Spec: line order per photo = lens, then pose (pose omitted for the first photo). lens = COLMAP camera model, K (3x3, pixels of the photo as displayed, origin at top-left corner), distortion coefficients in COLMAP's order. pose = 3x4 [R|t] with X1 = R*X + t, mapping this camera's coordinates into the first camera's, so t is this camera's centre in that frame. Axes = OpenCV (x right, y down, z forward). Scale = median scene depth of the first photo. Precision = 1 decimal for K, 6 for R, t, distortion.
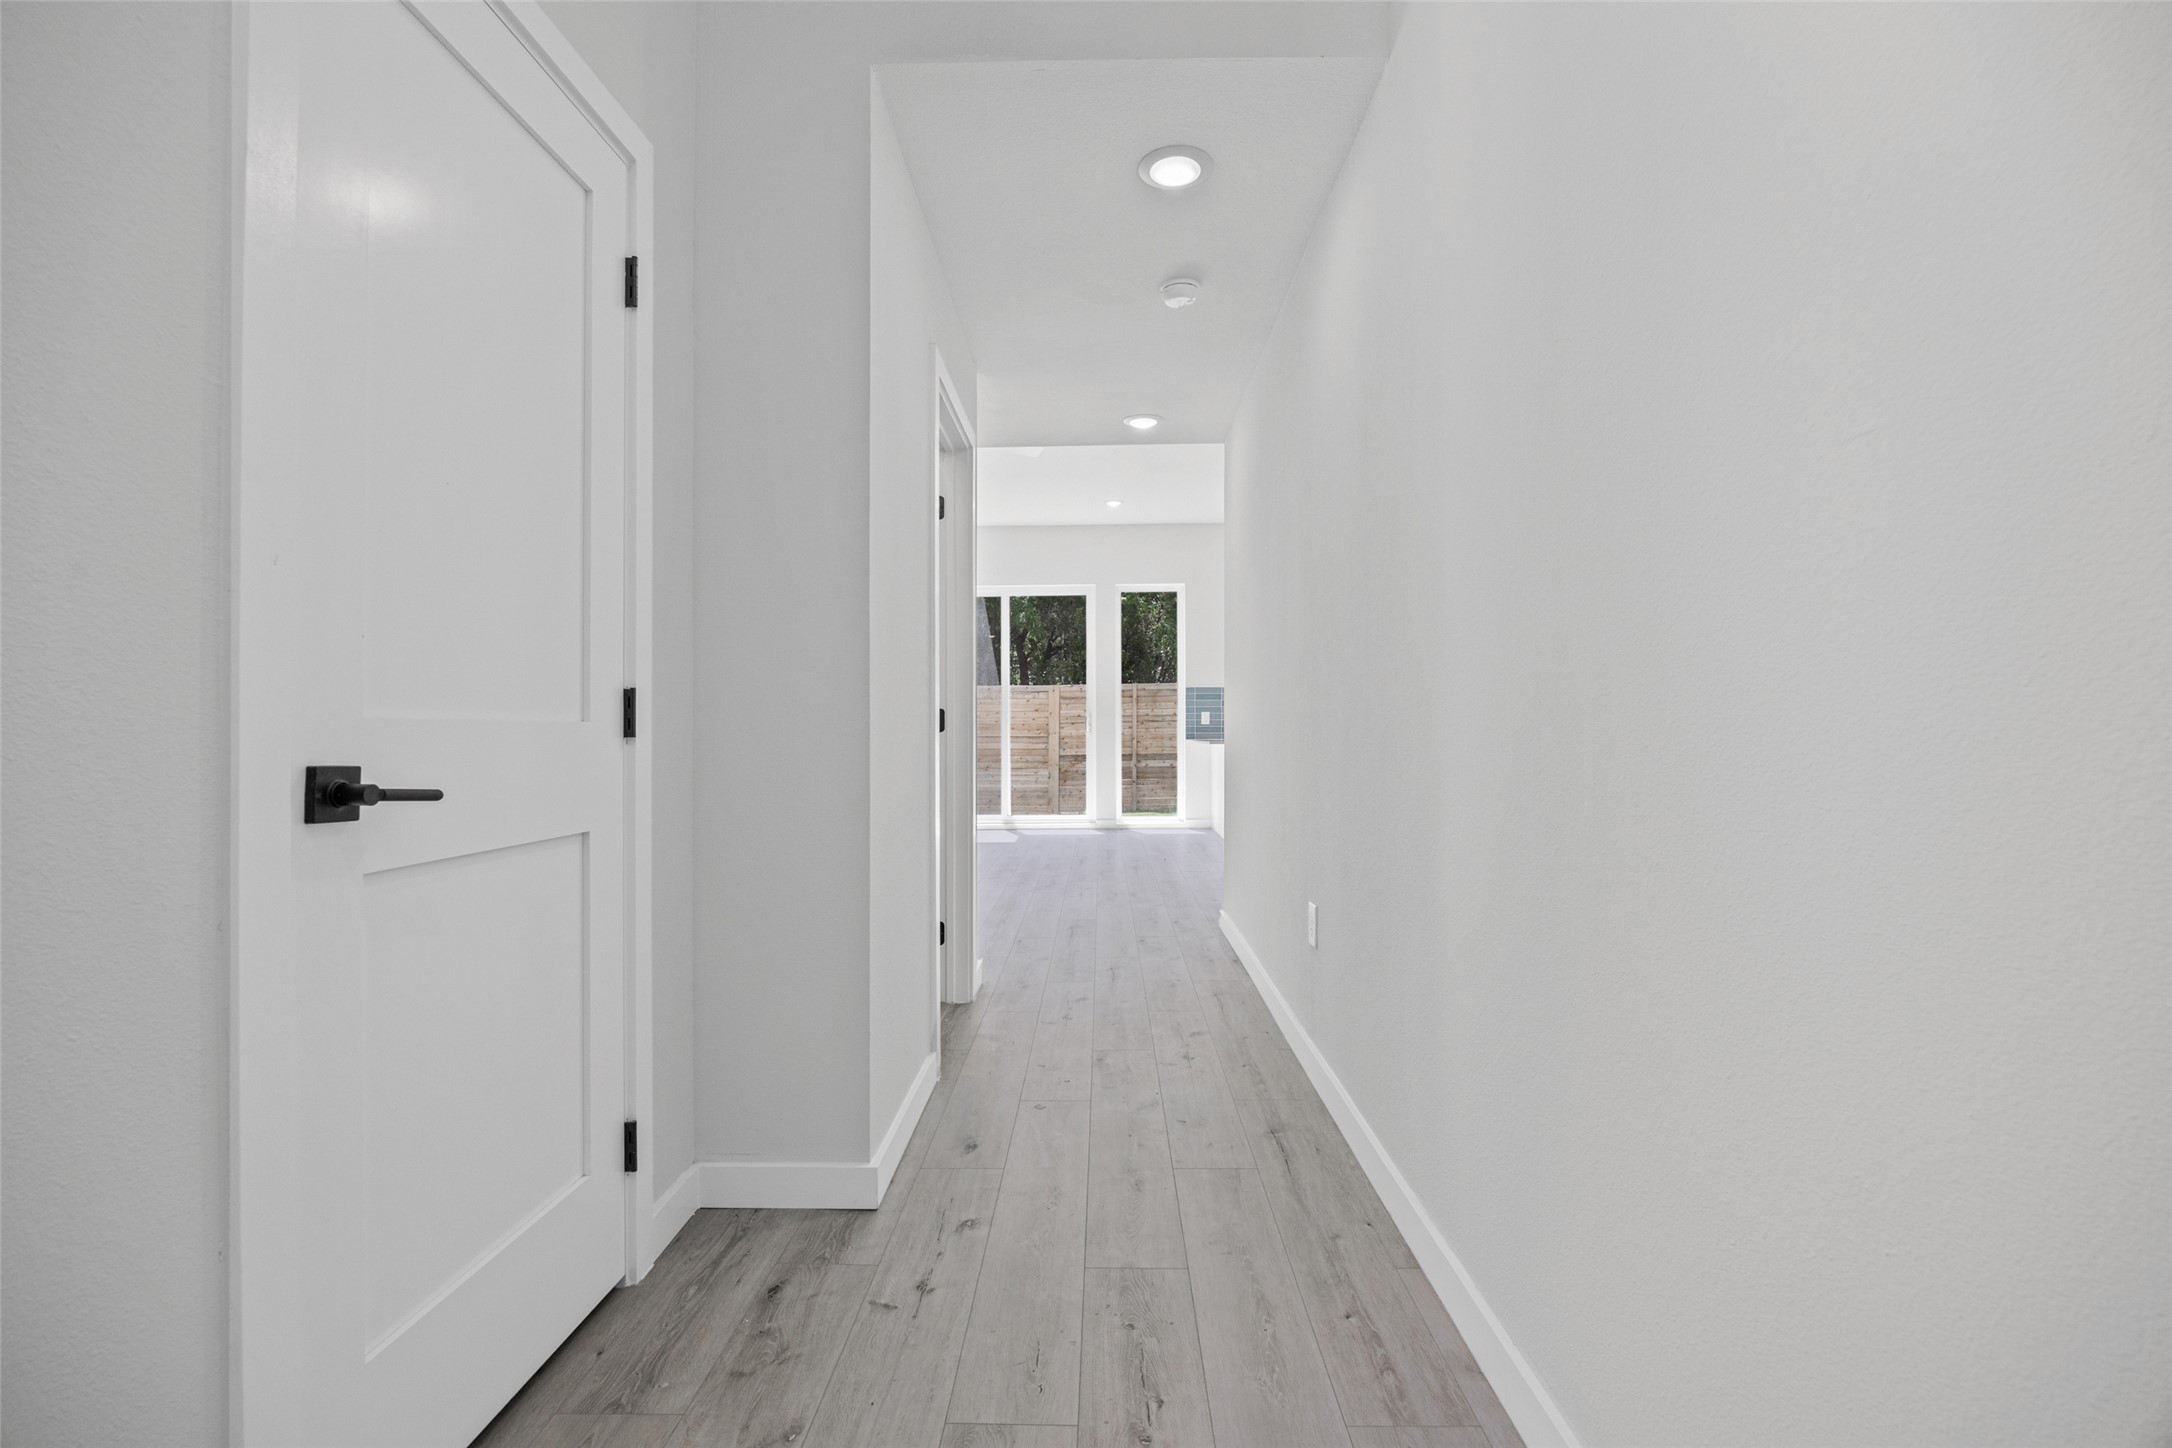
lens RADIAL K [[896.2, 0, 1090.4], [0, 896.2, 726.3], [0, 0, 1]] dist [-0.000359, -0.000012]
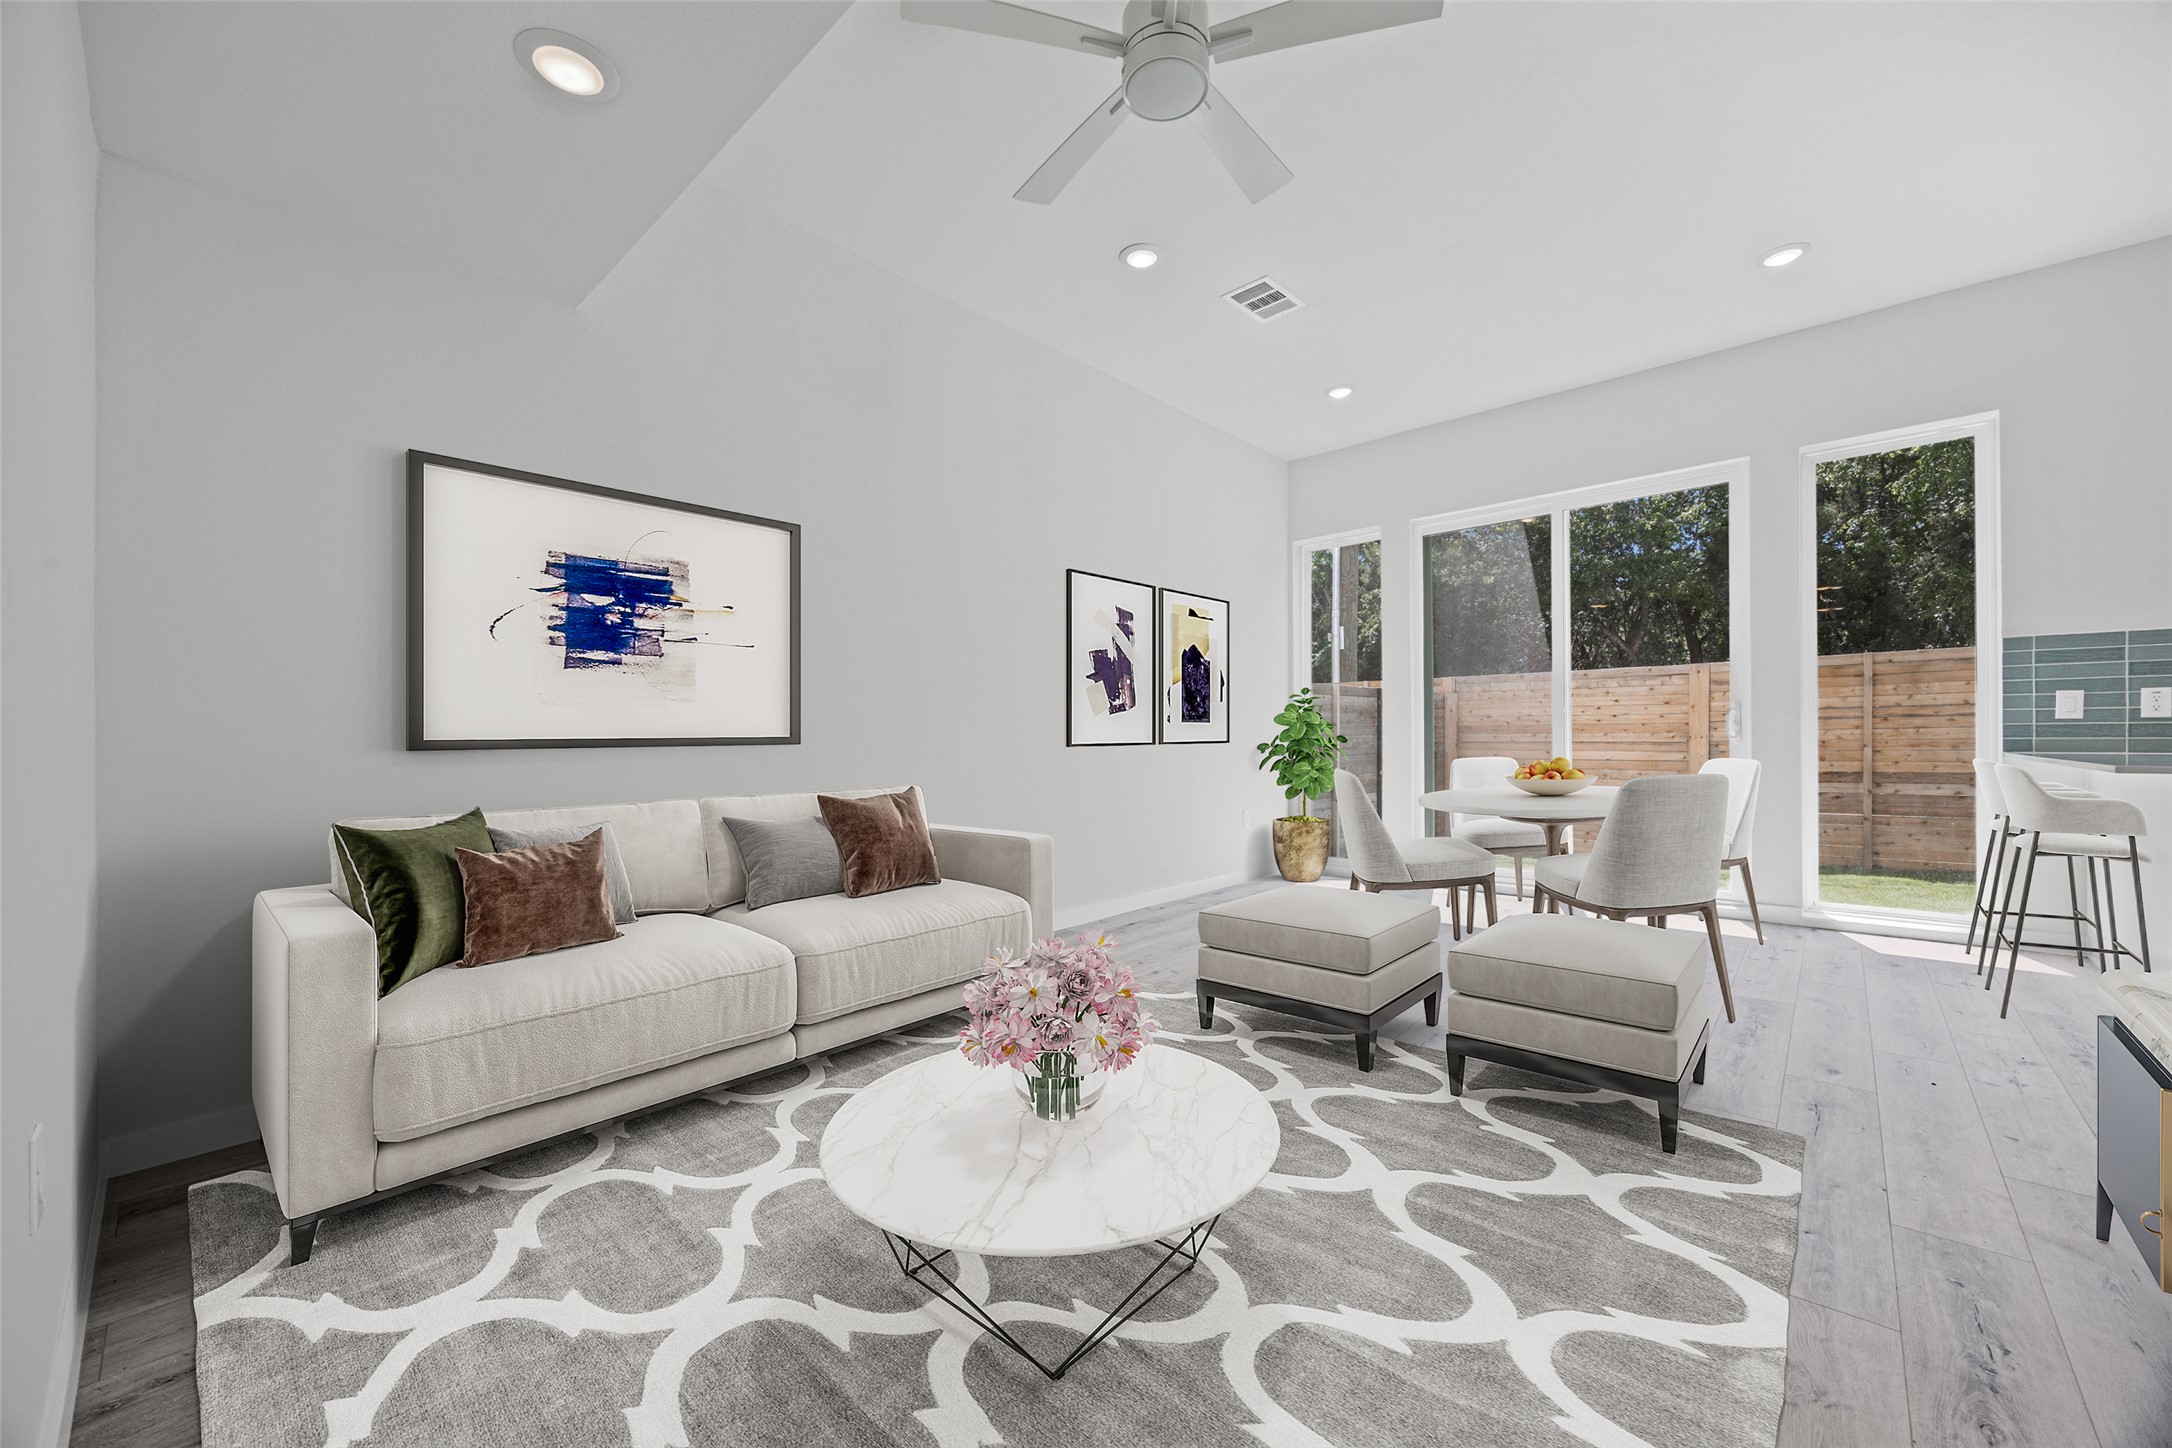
lens RADIAL K [[827.3, 0, 1079.5], [0, 827.3, 736.7], [0, 0, 1]] dist [0.001675, -0.000340]
pose [[0.747549, -0.000961, -0.664206, 0.026540], [0.006843, 0.999957, 0.006254, 0.000827], [0.664171, -0.009220, 0.747524, 0.280571]]
